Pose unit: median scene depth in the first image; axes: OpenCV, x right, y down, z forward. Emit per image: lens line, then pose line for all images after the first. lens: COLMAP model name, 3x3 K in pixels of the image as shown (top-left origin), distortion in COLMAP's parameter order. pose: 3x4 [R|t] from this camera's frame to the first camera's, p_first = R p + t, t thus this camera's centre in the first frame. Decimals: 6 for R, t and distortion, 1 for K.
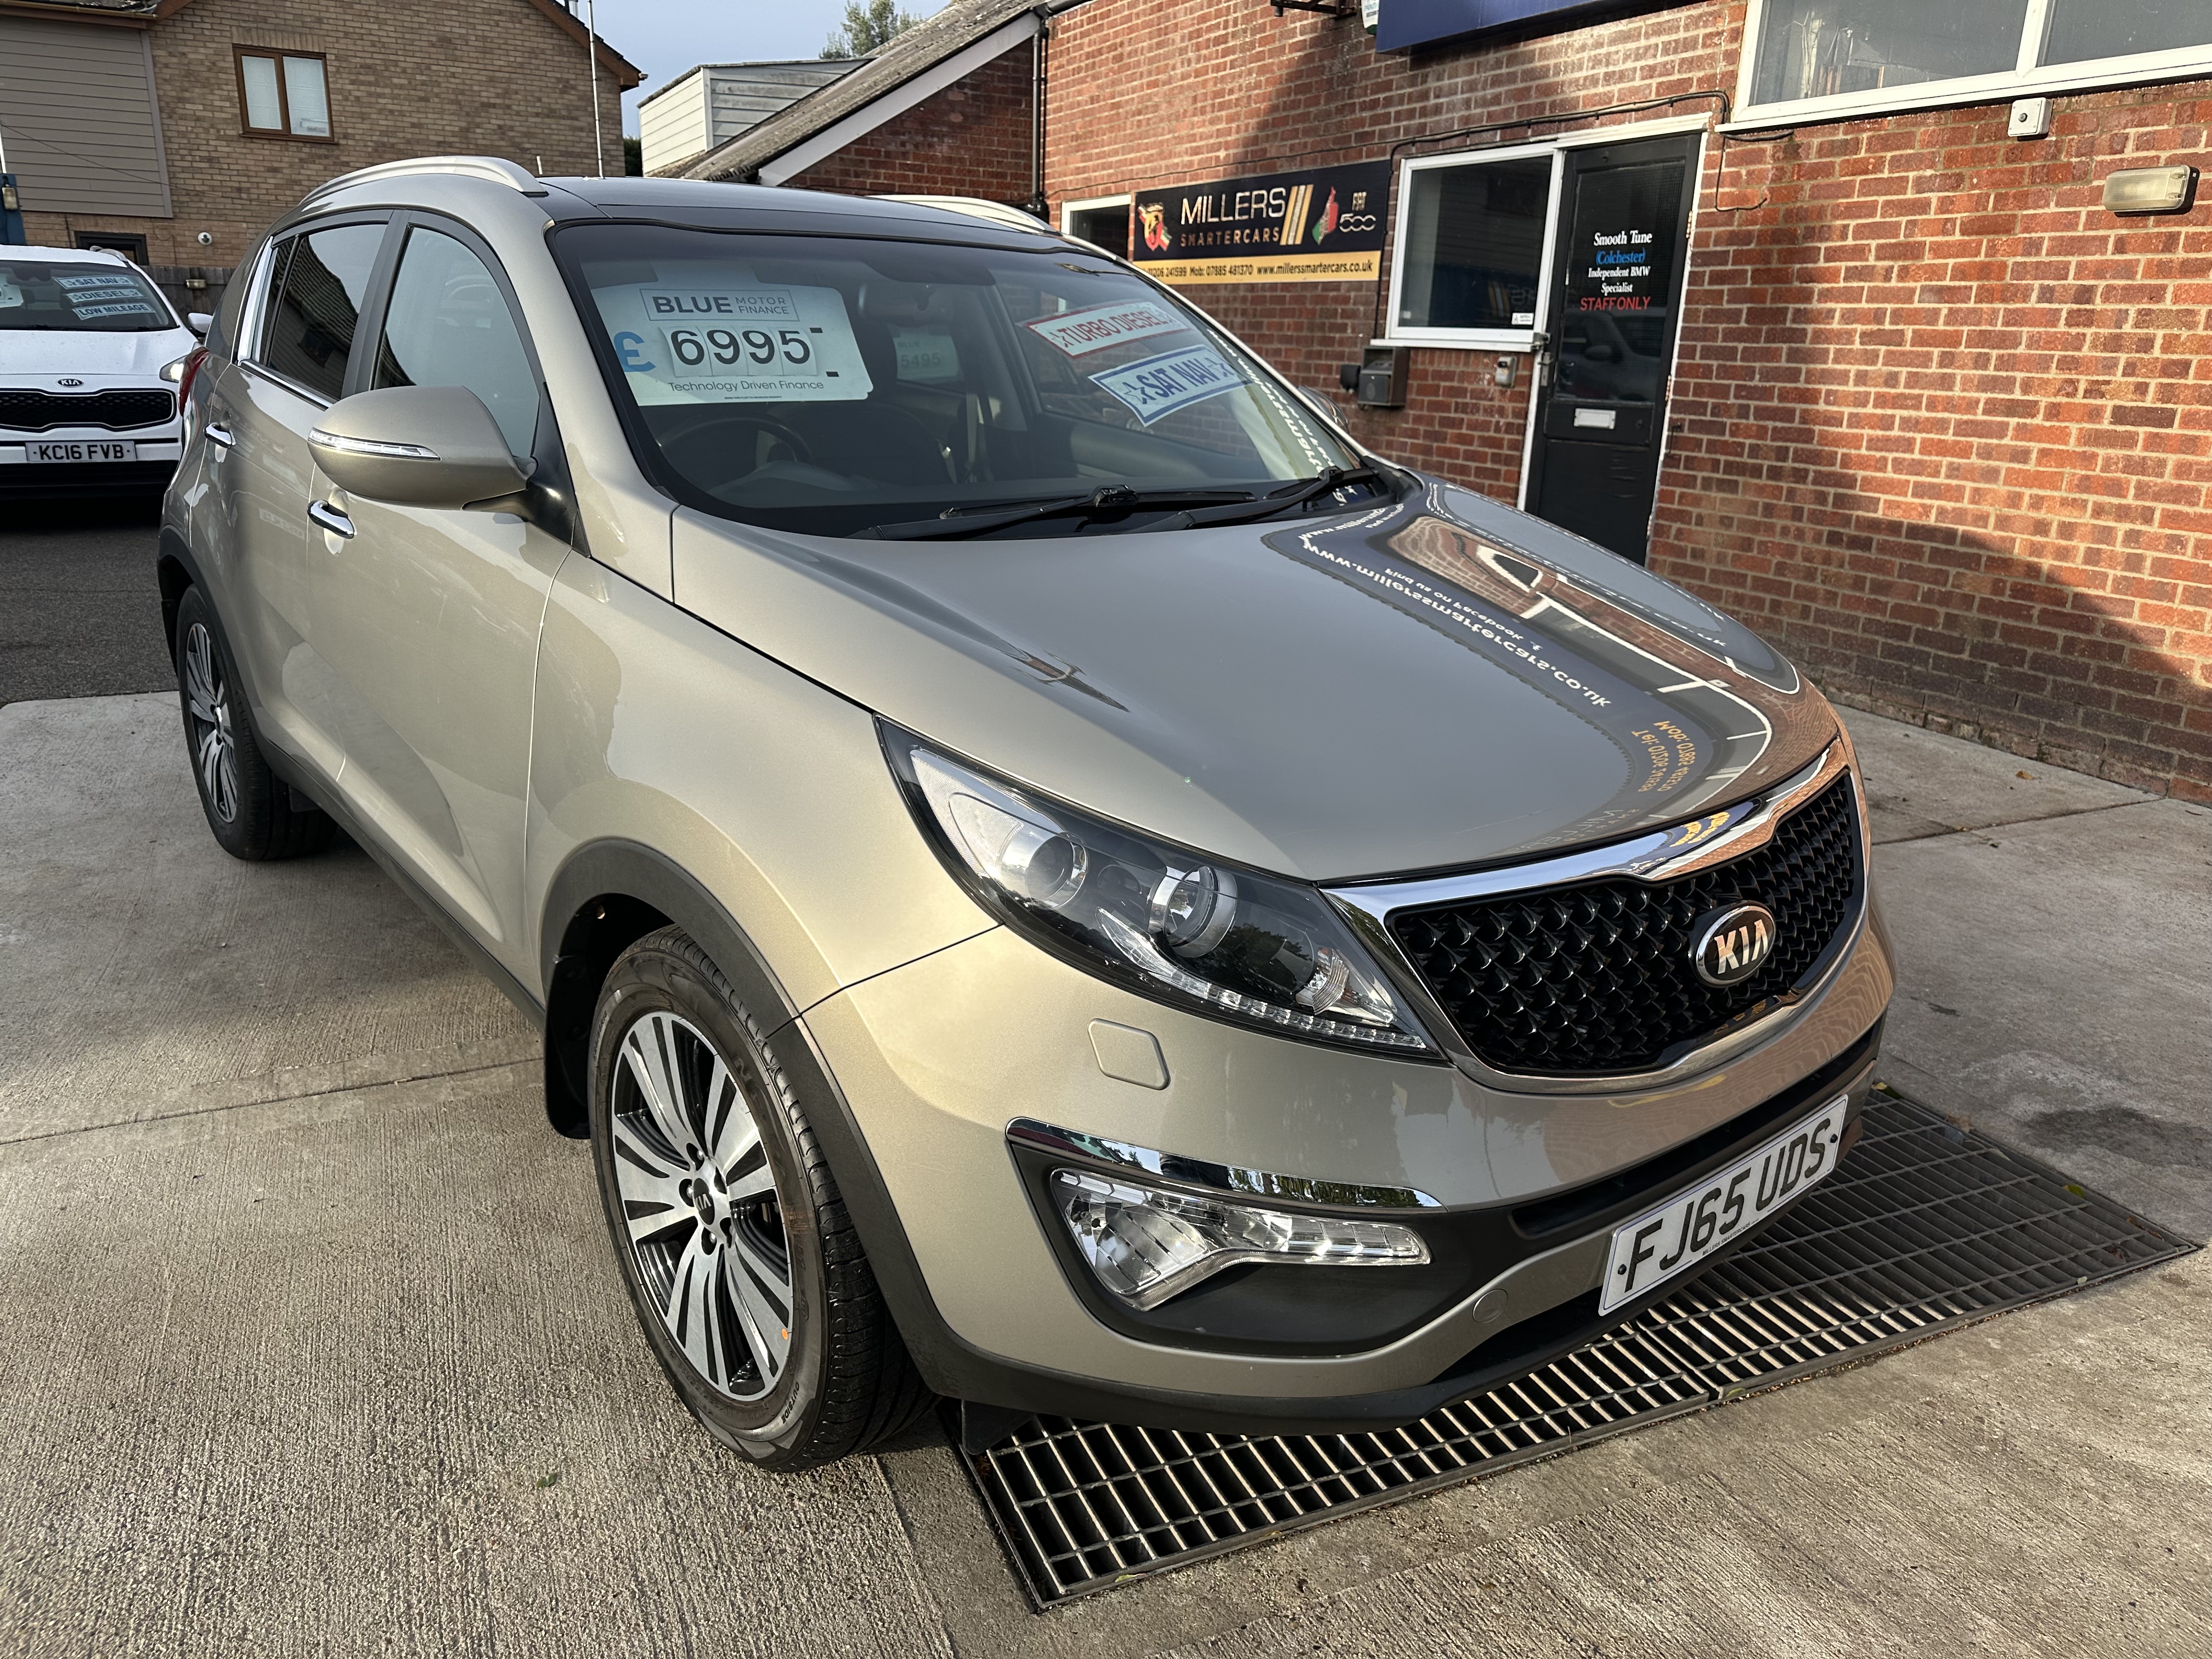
lens RADIAL K [[1568.7, 0, 1106.0], [0, 1568.7, 829.5], [0, 0, 1]] dist [0.008472, -0.016139]
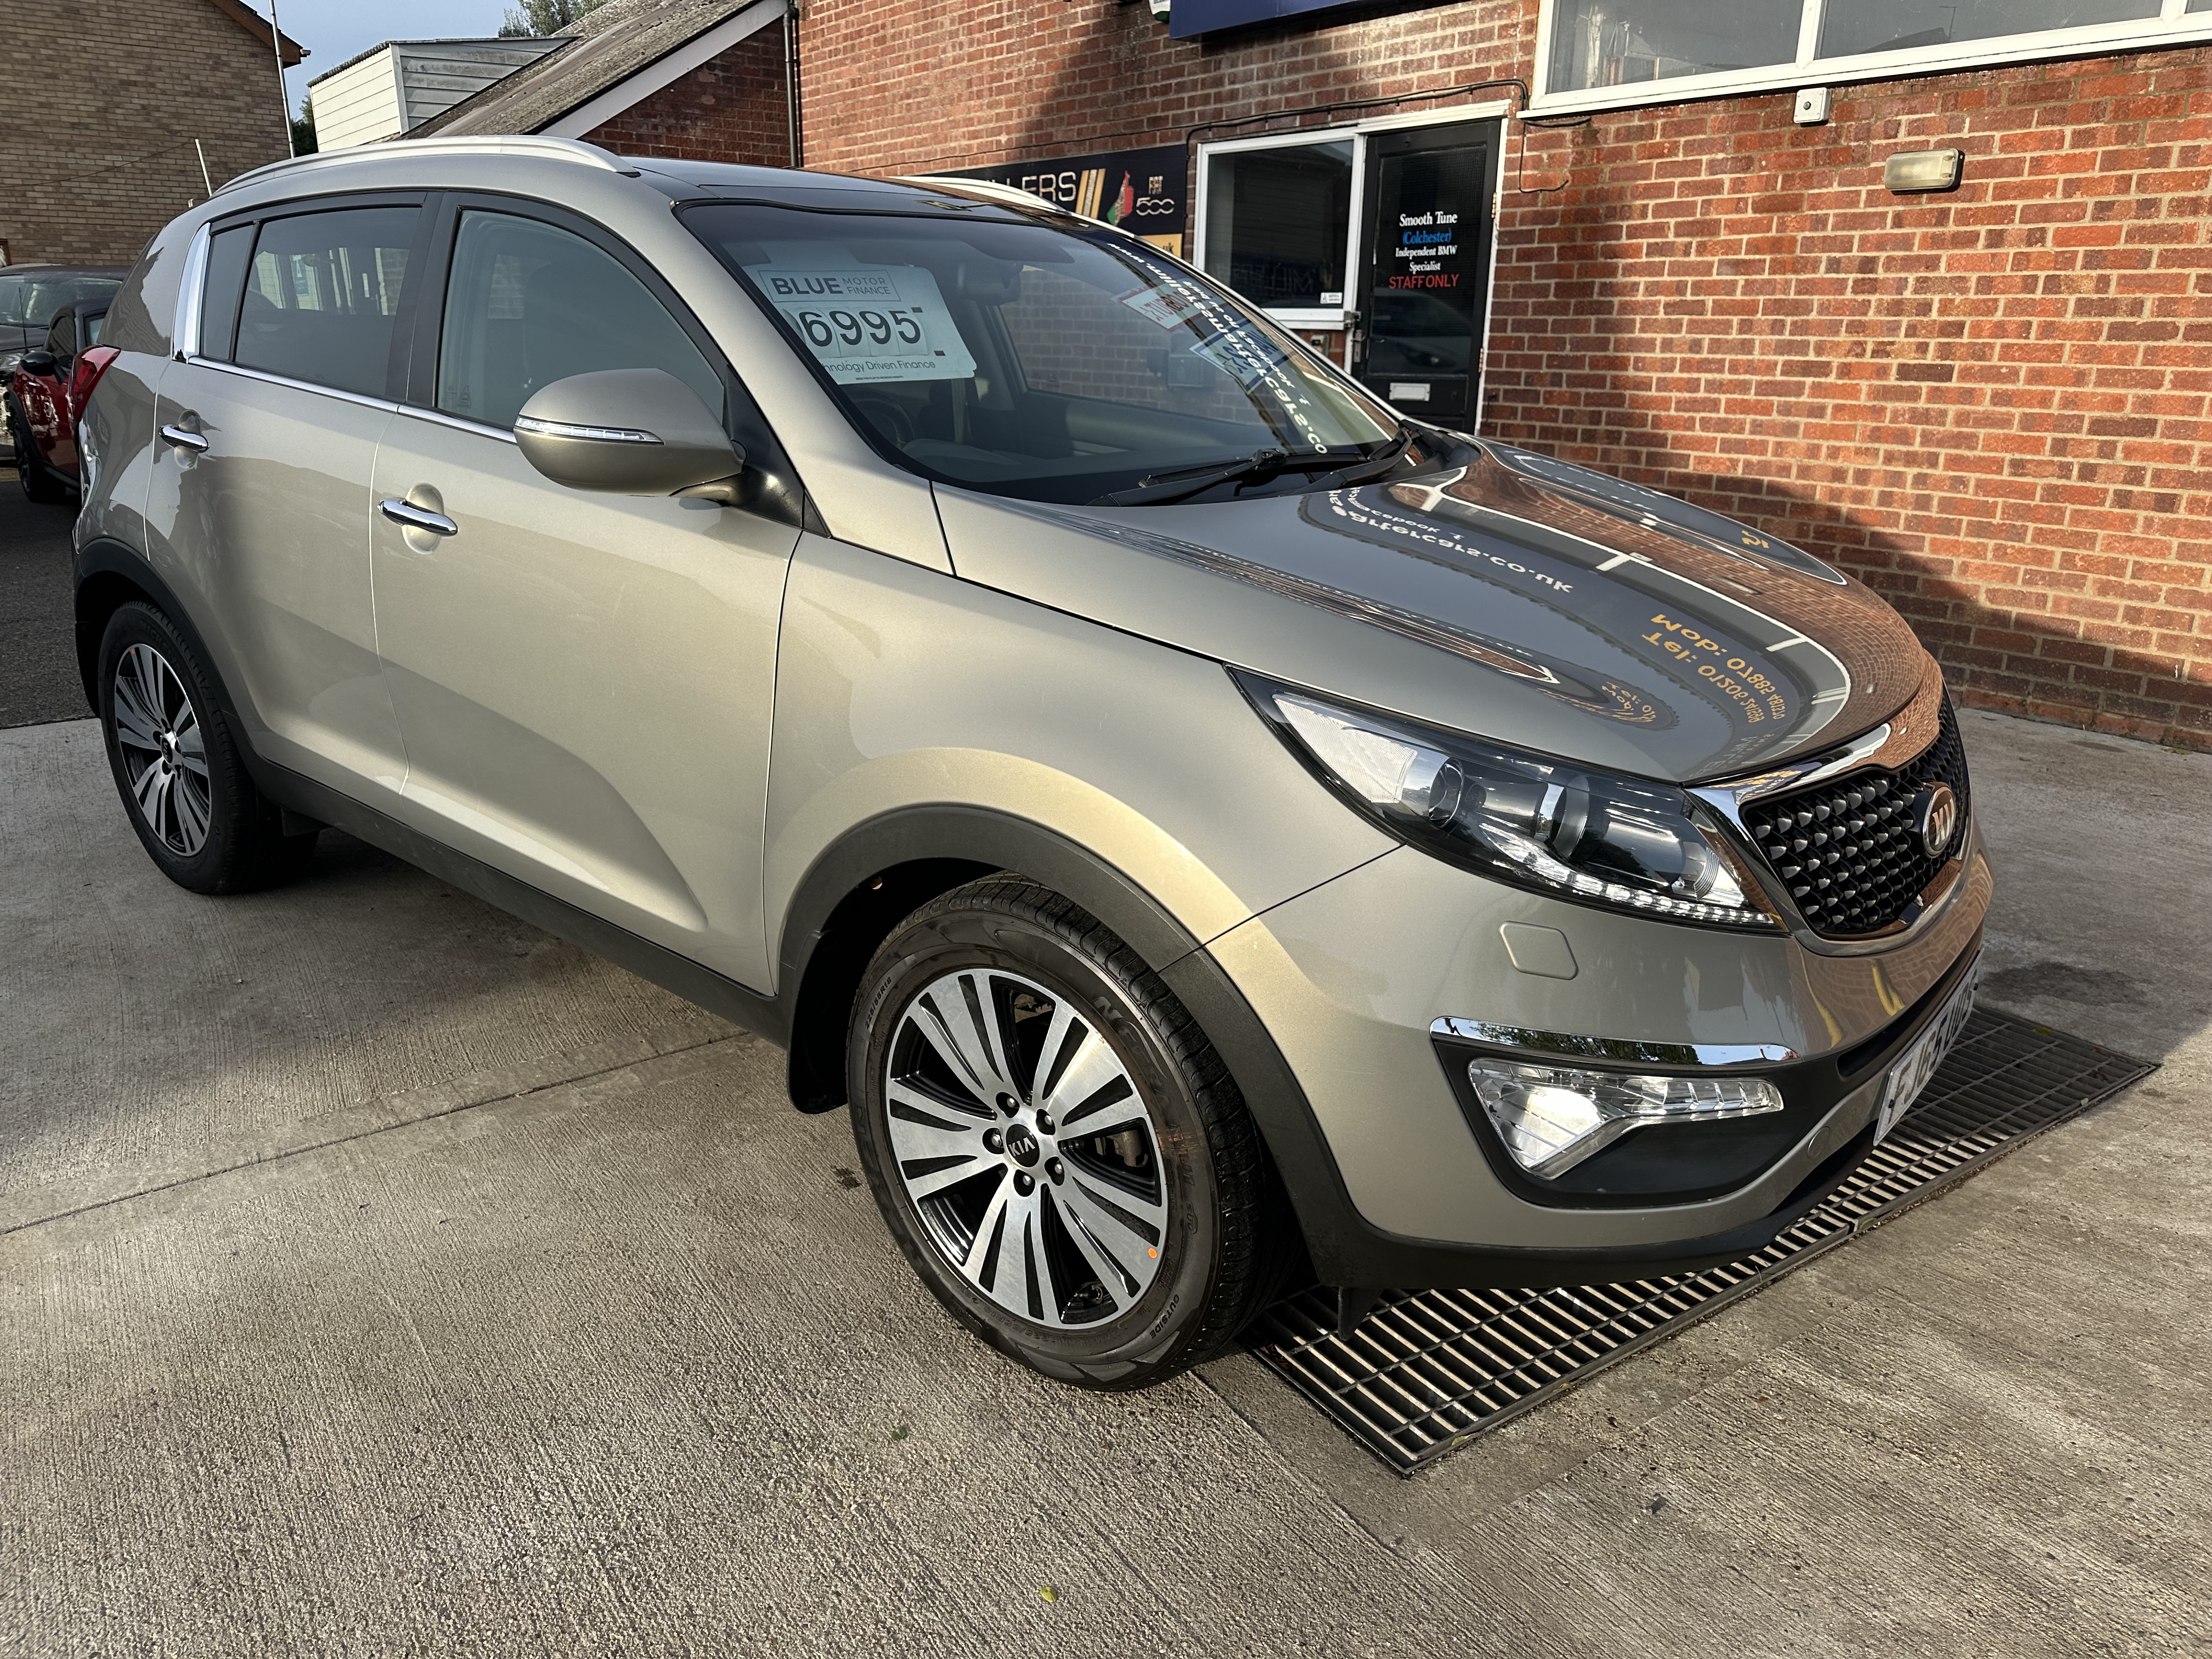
lens RADIAL K [[1564.0, 0, 1110.3], [0, 1564.0, 847.4], [0, 0, 1]] dist [0.012340, -0.016607]
pose [[0.980770, -0.078105, 0.178859, -0.118681], [0.074828, 0.996883, 0.025005, 0.005266], [-0.180255, -0.011141, 0.983557, -0.009419]]
